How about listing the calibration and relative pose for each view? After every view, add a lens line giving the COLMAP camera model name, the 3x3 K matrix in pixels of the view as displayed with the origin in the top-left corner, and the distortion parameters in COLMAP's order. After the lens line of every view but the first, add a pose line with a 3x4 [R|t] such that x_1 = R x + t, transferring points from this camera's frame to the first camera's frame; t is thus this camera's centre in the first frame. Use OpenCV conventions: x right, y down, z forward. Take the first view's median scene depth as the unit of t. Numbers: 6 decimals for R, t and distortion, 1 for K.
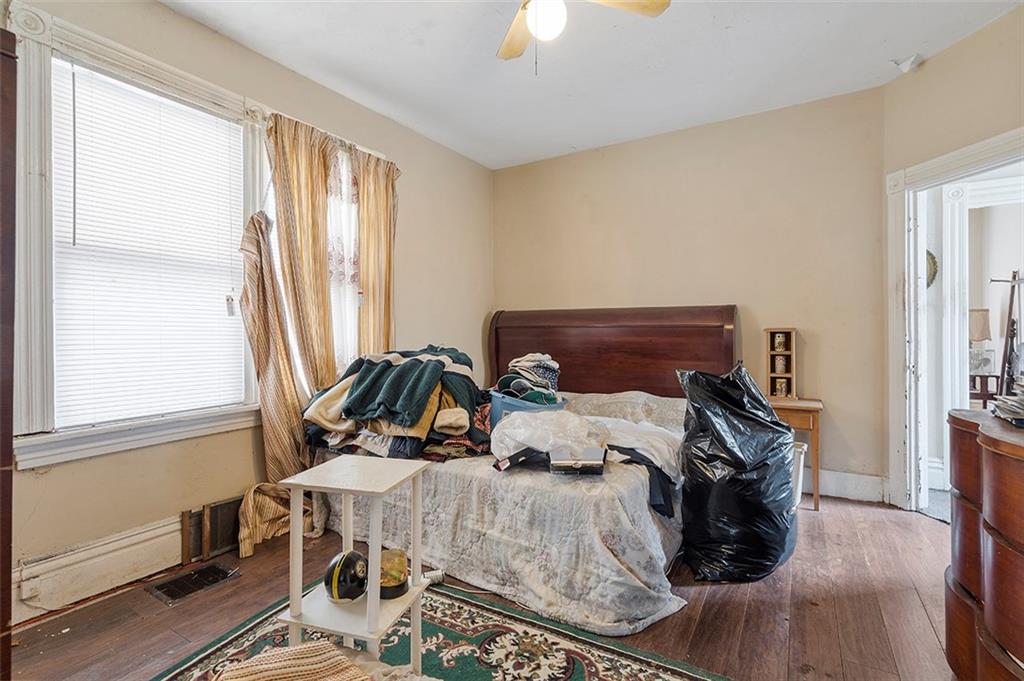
lens RADIAL K [[475.0, 0, 511.3], [0, 475.0, 336.1], [0, 0, 1]] dist [-0.010696, 0.004632]
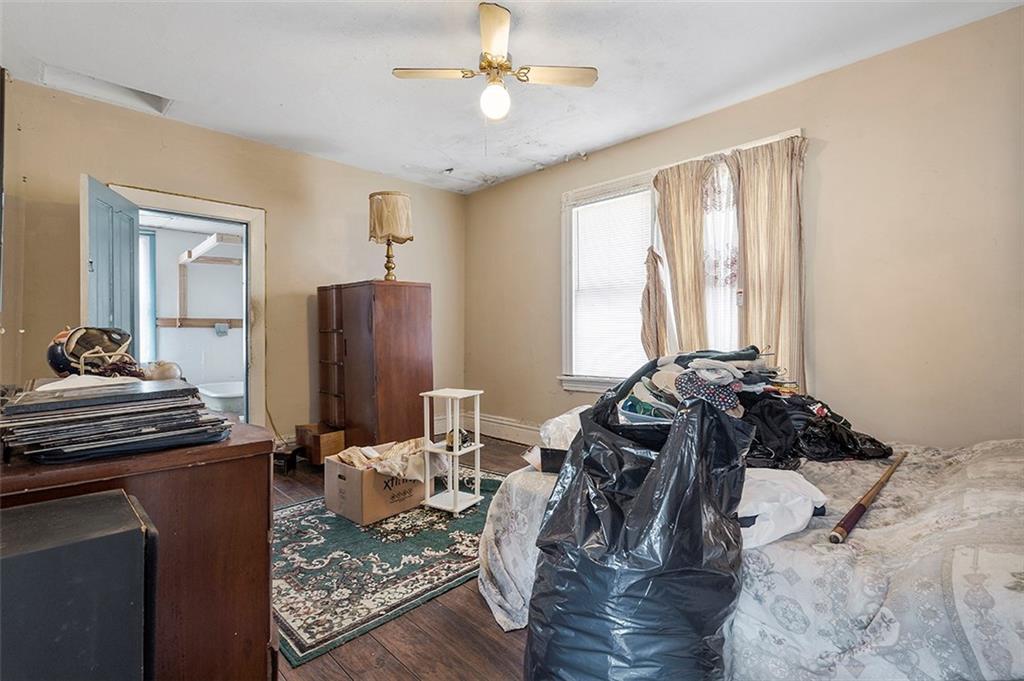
lens RADIAL K [[475.0, 0, 508.7], [0, 475.0, 330.9], [0, 0, 1]] dist [-0.010696, 0.004632]
pose [[-0.249374, 0.006528, -0.968385, 1.262617], [-0.001005, 0.999975, 0.007000, -0.025134], [0.968407, 0.002719, -0.249361, 1.242051]]
